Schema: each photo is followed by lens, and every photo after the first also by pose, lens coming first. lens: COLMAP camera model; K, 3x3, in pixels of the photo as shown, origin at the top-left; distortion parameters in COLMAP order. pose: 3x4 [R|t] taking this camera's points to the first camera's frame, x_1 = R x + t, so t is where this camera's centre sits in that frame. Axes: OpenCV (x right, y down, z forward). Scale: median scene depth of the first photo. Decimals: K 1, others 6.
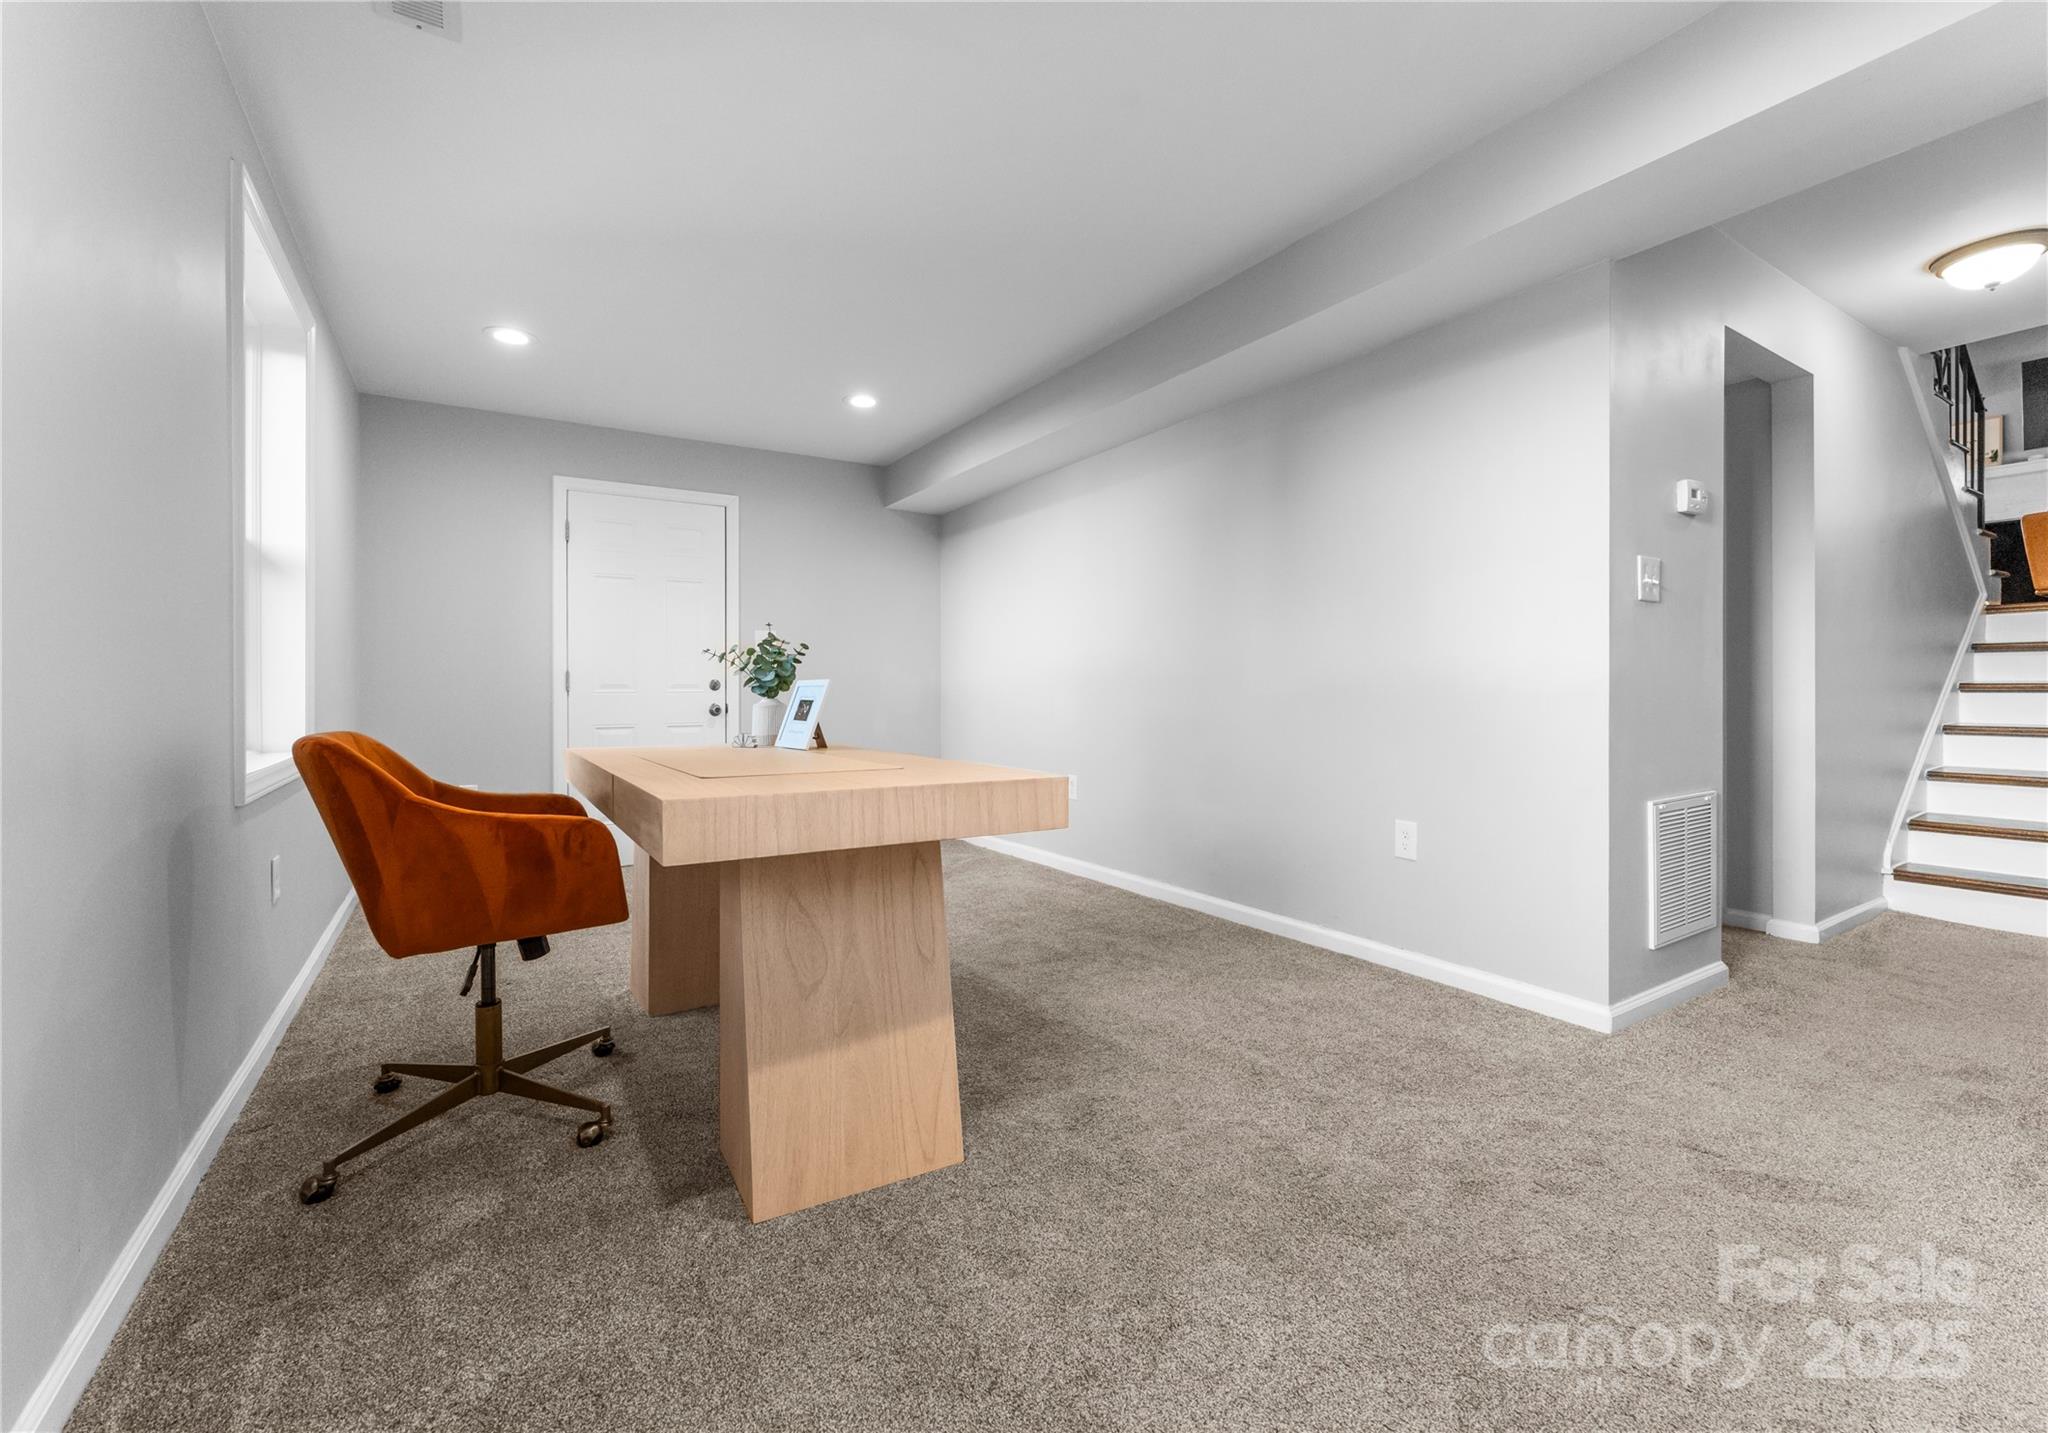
lens RADIAL K [[874.9, 0, 1019.0], [0, 874.9, 741.4], [0, 0, 1]] dist [-0.001510, 0.000075]
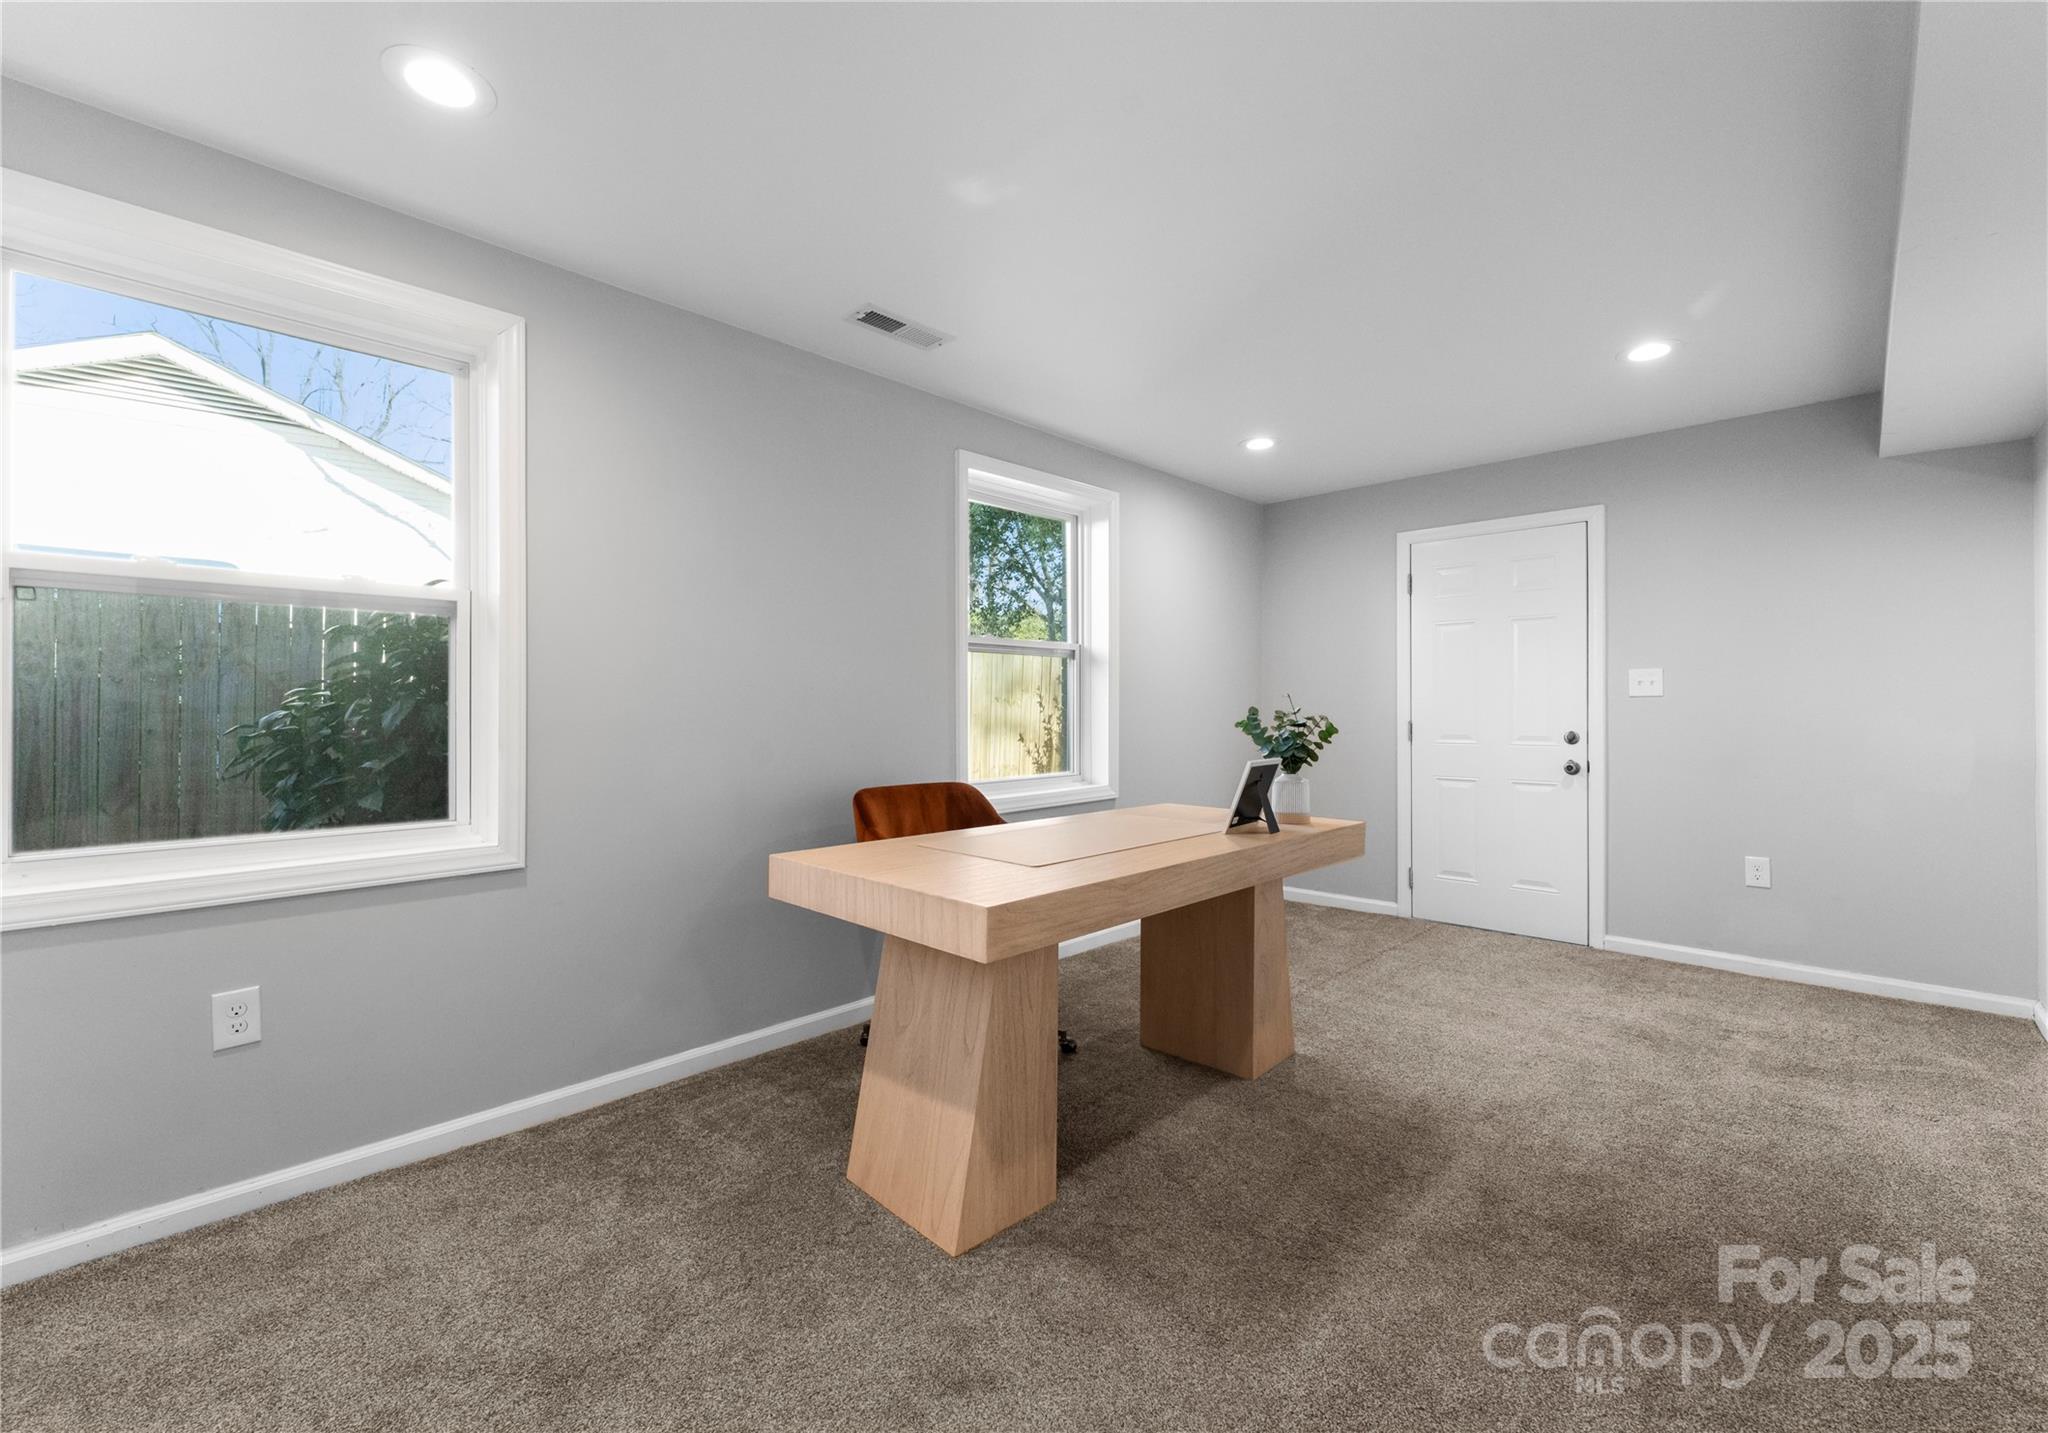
lens RADIAL K [[874.9, 0, 1019.0], [0, 874.9, 741.4], [0, 0, 1]] dist [-0.001510, 0.000075]
pose [[0.224658, 0.041150, -0.973568, 0.403574], [-0.053221, 0.998135, 0.029907, -0.068451], [0.972983, 0.045096, 0.226429, 0.356544]]
